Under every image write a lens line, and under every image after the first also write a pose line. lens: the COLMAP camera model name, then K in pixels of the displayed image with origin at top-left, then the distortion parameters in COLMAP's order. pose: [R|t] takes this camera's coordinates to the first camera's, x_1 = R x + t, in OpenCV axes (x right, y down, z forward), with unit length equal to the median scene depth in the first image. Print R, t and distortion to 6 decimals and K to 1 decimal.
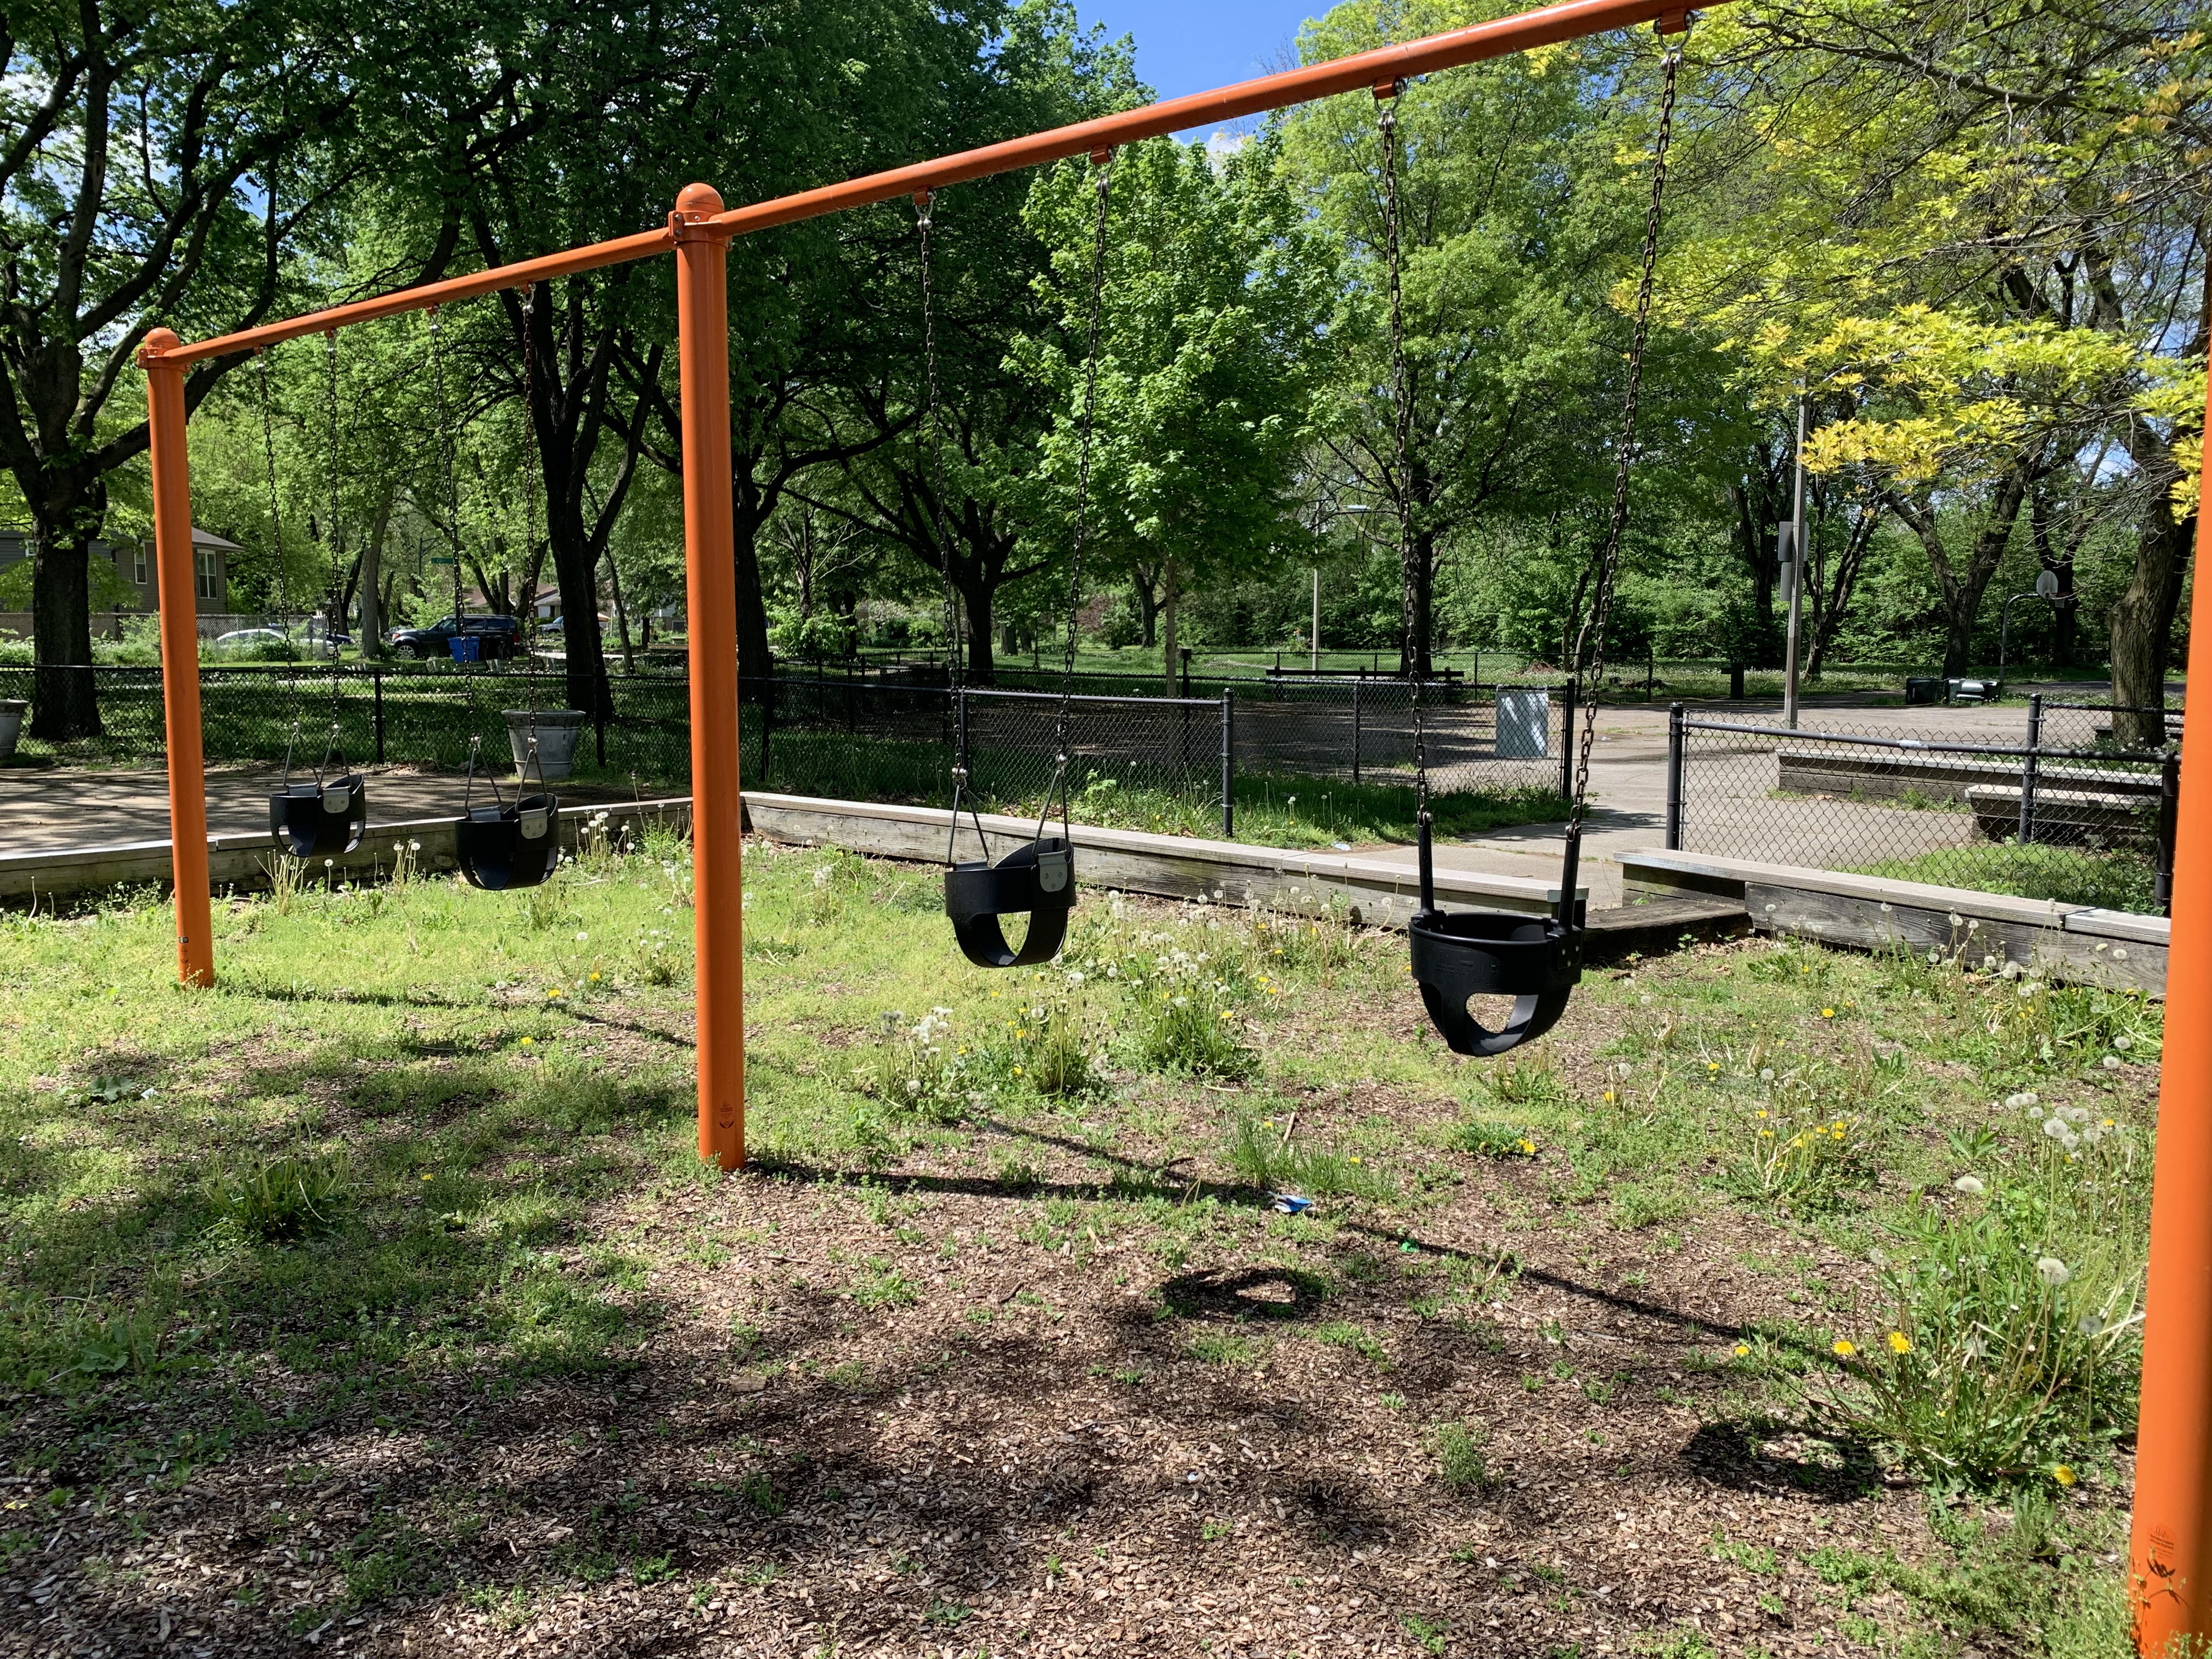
lens RADIAL K [[1667.6, 0, 1106.0], [0, 1667.6, 829.5], [0, 0, 1]] dist [0.004245, -0.001812]
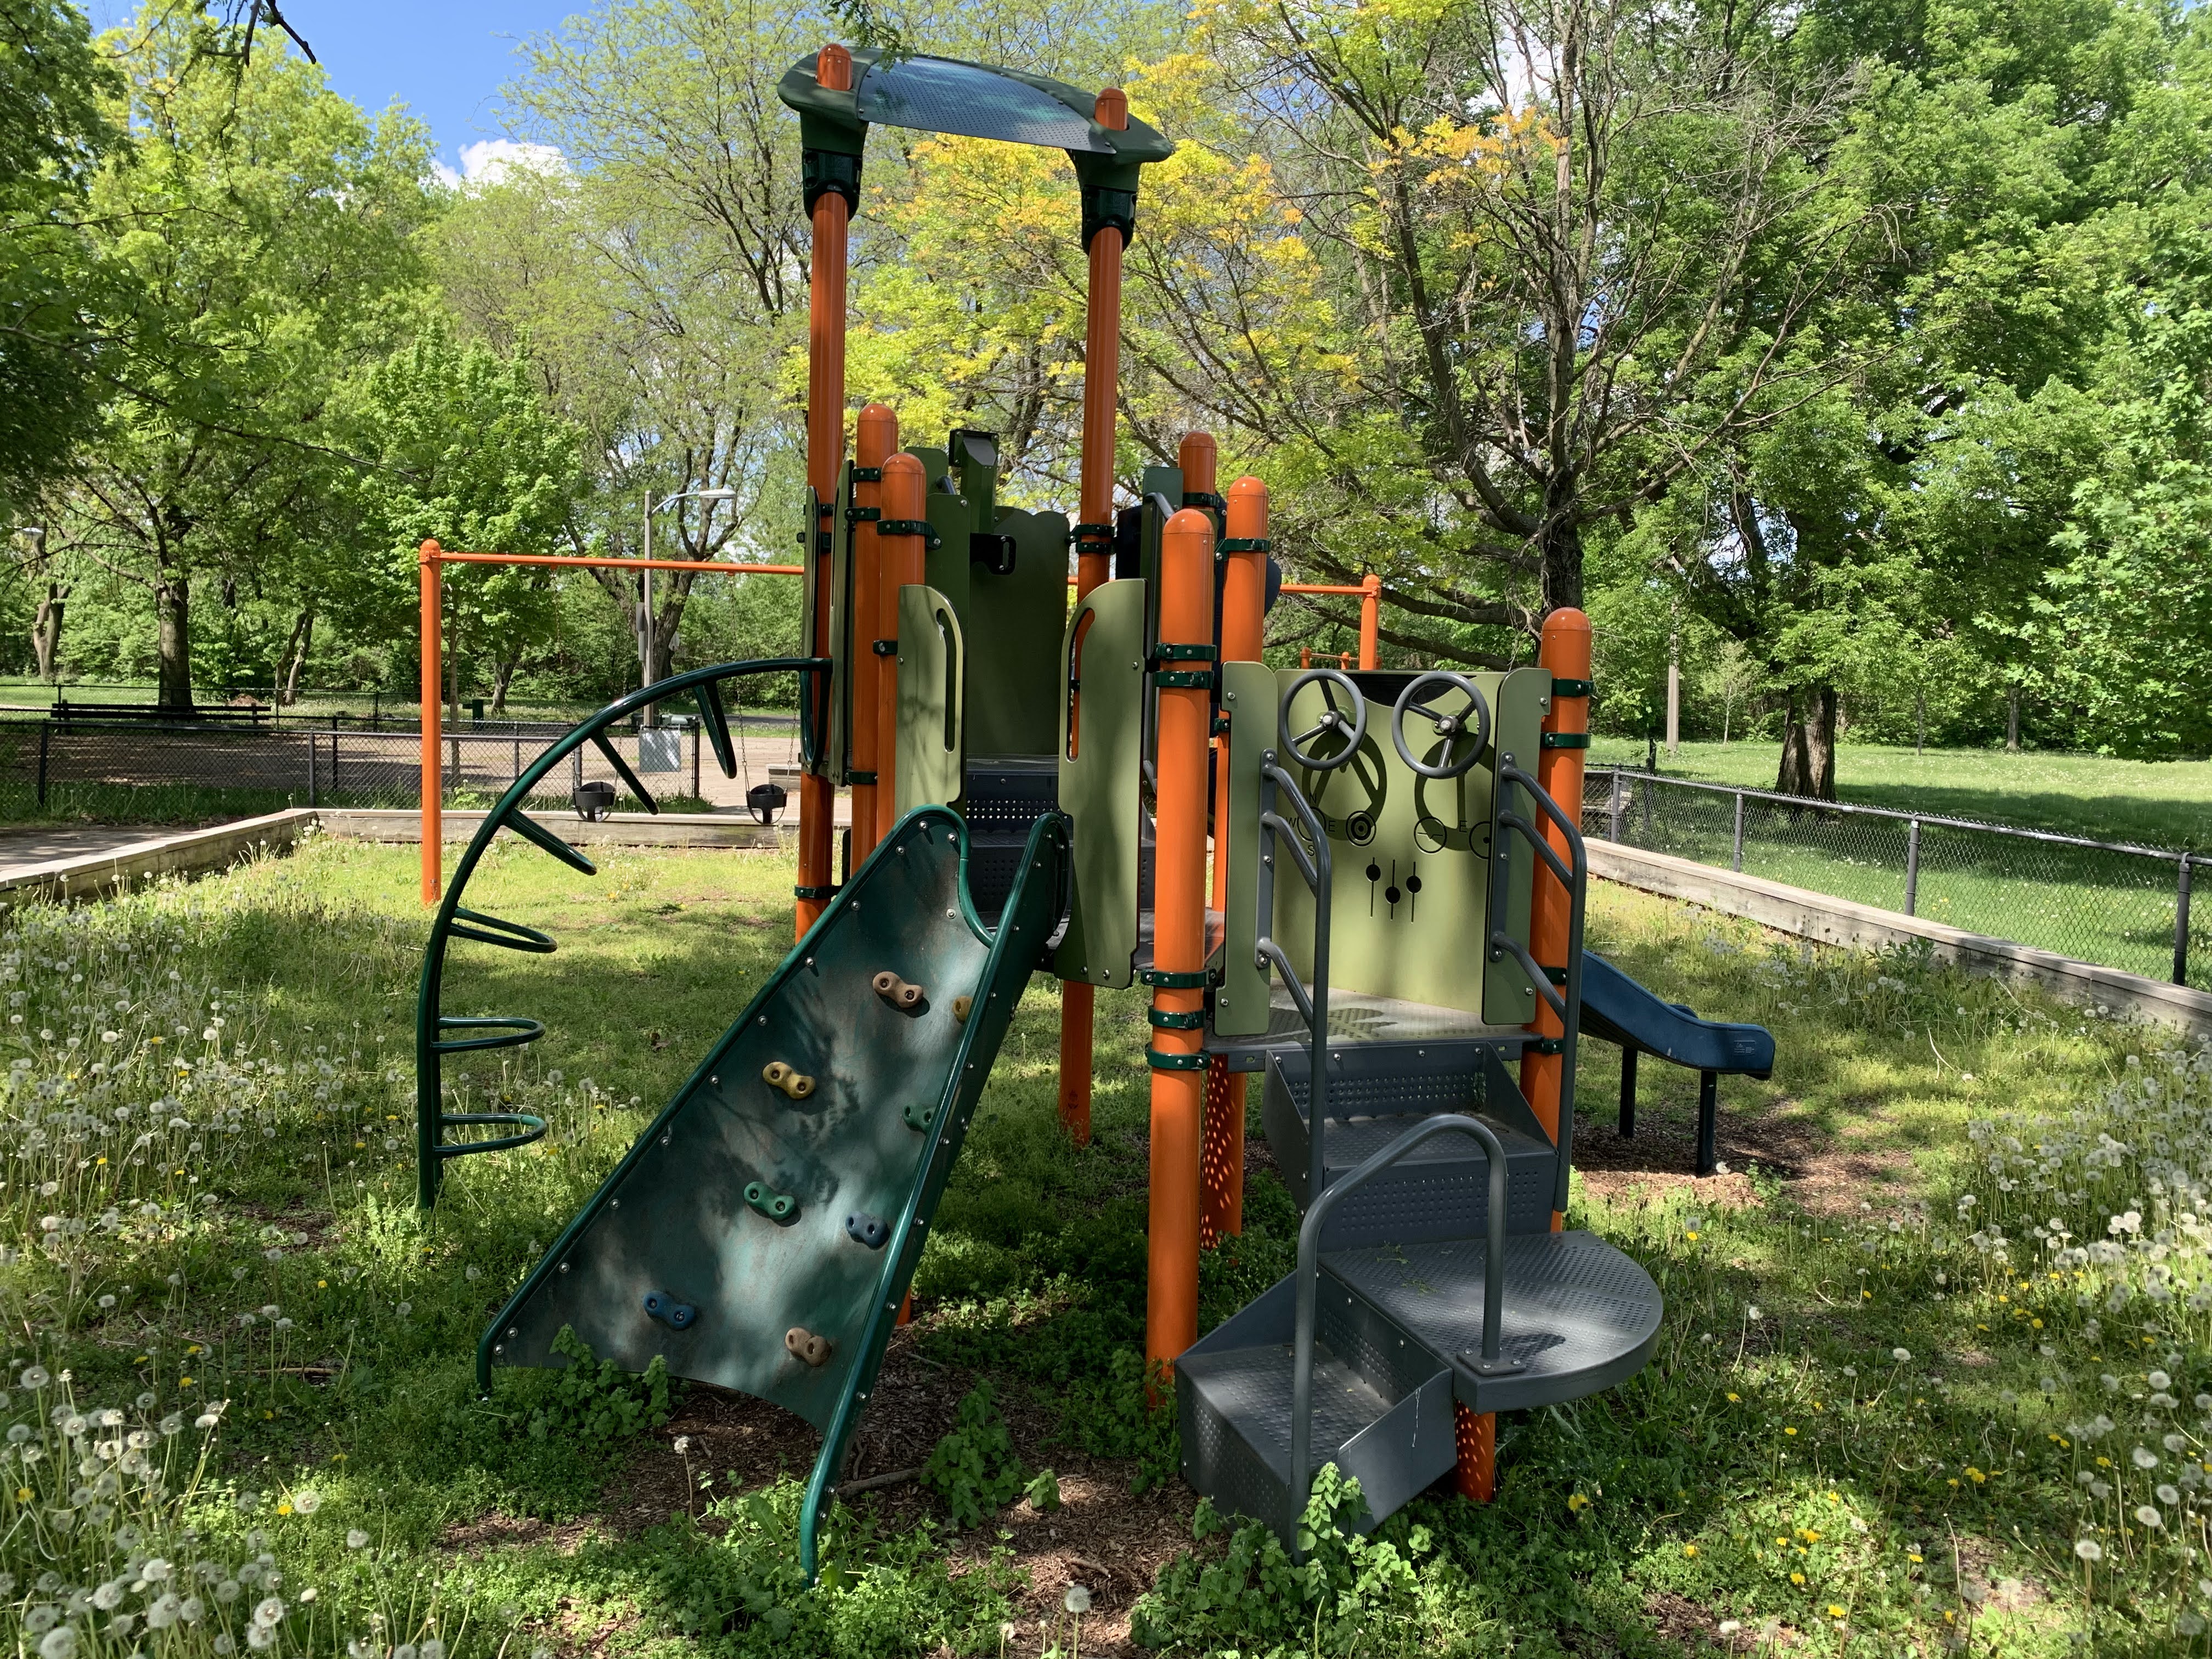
lens RADIAL K [[1667.6, 0, 1106.0], [0, 1667.6, 829.5], [0, 0, 1]] dist [0.004245, -0.001812]
pose [[0.663956, -0.050760, 0.746047, -0.143314], [0.063560, 0.997914, 0.011331, 0.003912], [-0.745065, 0.039896, 0.665797, -0.070711]]
